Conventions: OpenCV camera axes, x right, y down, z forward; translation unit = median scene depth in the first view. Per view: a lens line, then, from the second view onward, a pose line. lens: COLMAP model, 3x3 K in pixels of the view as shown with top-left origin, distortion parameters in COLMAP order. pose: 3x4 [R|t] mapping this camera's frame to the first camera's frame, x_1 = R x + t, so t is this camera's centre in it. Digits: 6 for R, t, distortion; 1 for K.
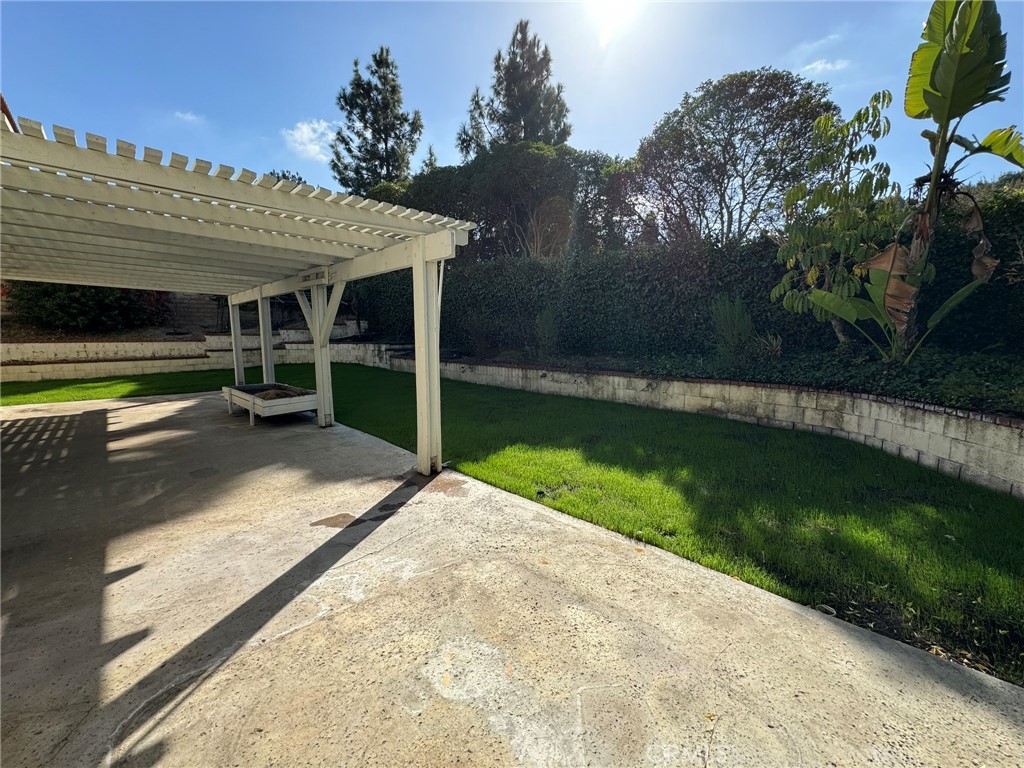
lens RADIAL K [[406.7, 0, 512.0], [0, 406.7, 384.0], [0, 0, 1]] dist [-0.002213, -0.000417]
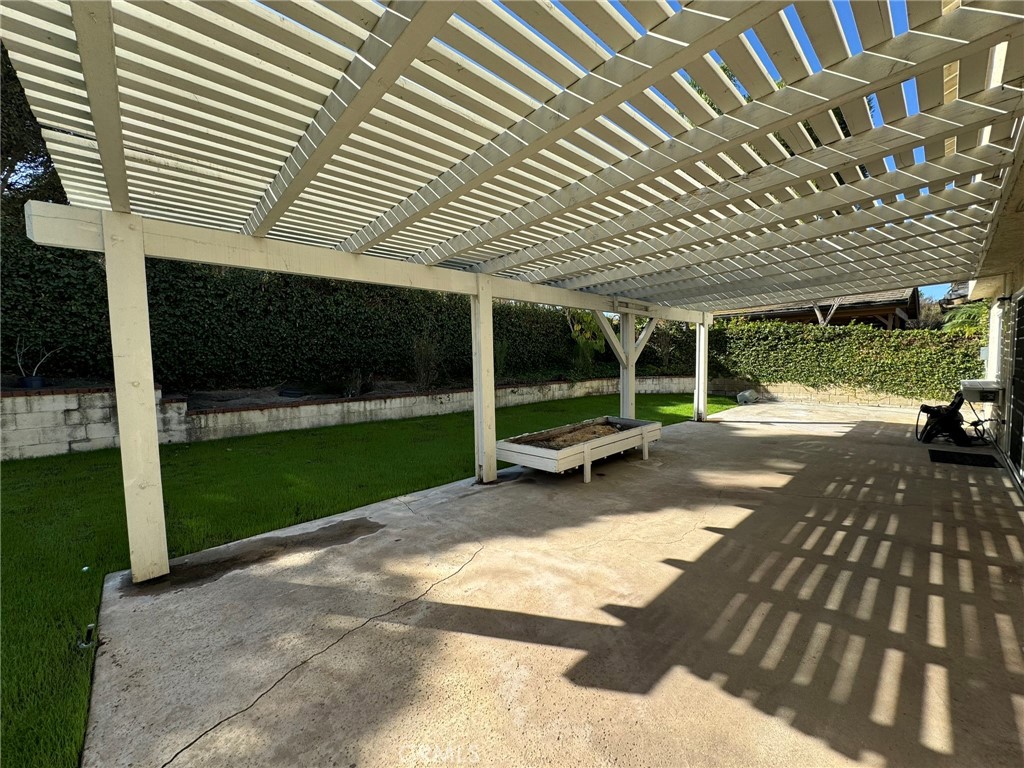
lens RADIAL K [[406.7, 0, 512.0], [0, 406.7, 384.0], [0, 0, 1]] dist [-0.002213, -0.000417]
pose [[0.073420, -0.088549, 0.993362, -1.395234], [0.120218, 0.989573, 0.079326, -0.170694], [-0.990029, 0.113596, 0.083299, 1.033188]]
